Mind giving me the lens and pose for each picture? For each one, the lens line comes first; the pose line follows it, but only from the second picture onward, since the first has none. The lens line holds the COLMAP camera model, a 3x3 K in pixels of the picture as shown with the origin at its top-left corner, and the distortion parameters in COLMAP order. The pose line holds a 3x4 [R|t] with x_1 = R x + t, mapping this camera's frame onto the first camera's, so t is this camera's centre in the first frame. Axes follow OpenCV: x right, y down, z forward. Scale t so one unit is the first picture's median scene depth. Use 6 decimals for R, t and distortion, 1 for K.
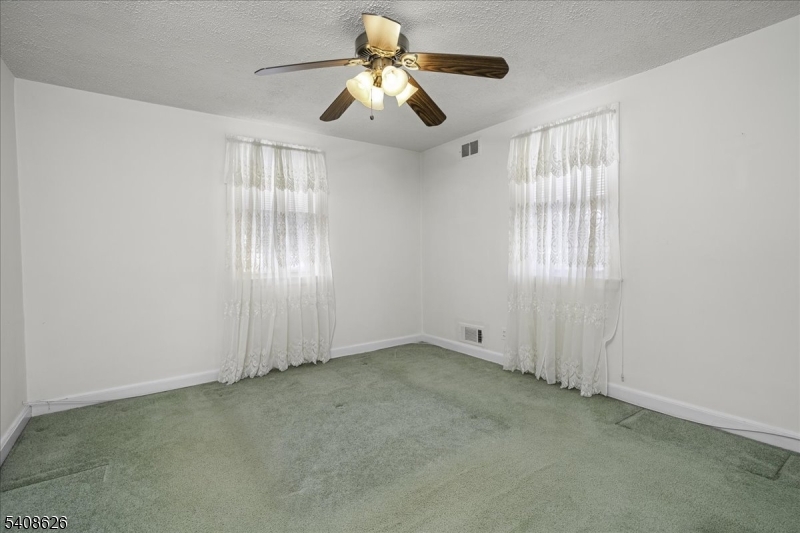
lens RADIAL K [[374.8, 0, 400.7], [0, 374.8, 262.6], [0, 0, 1]] dist [0.001628, 0.000187]
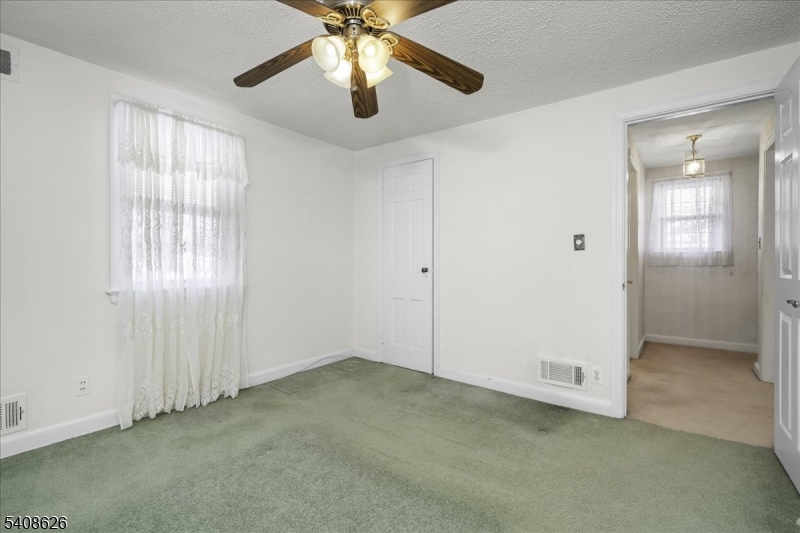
lens RADIAL K [[365.0, 0, 399.2], [0, 365.0, 264.1], [0, 0, 1]] dist [0.001224, 0.000199]
pose [[-0.294199, 0.000701, 0.955744, -0.585466], [0.017801, 0.999830, 0.004746, -0.015169], [-0.955579, 0.018410, -0.294161, 0.790111]]
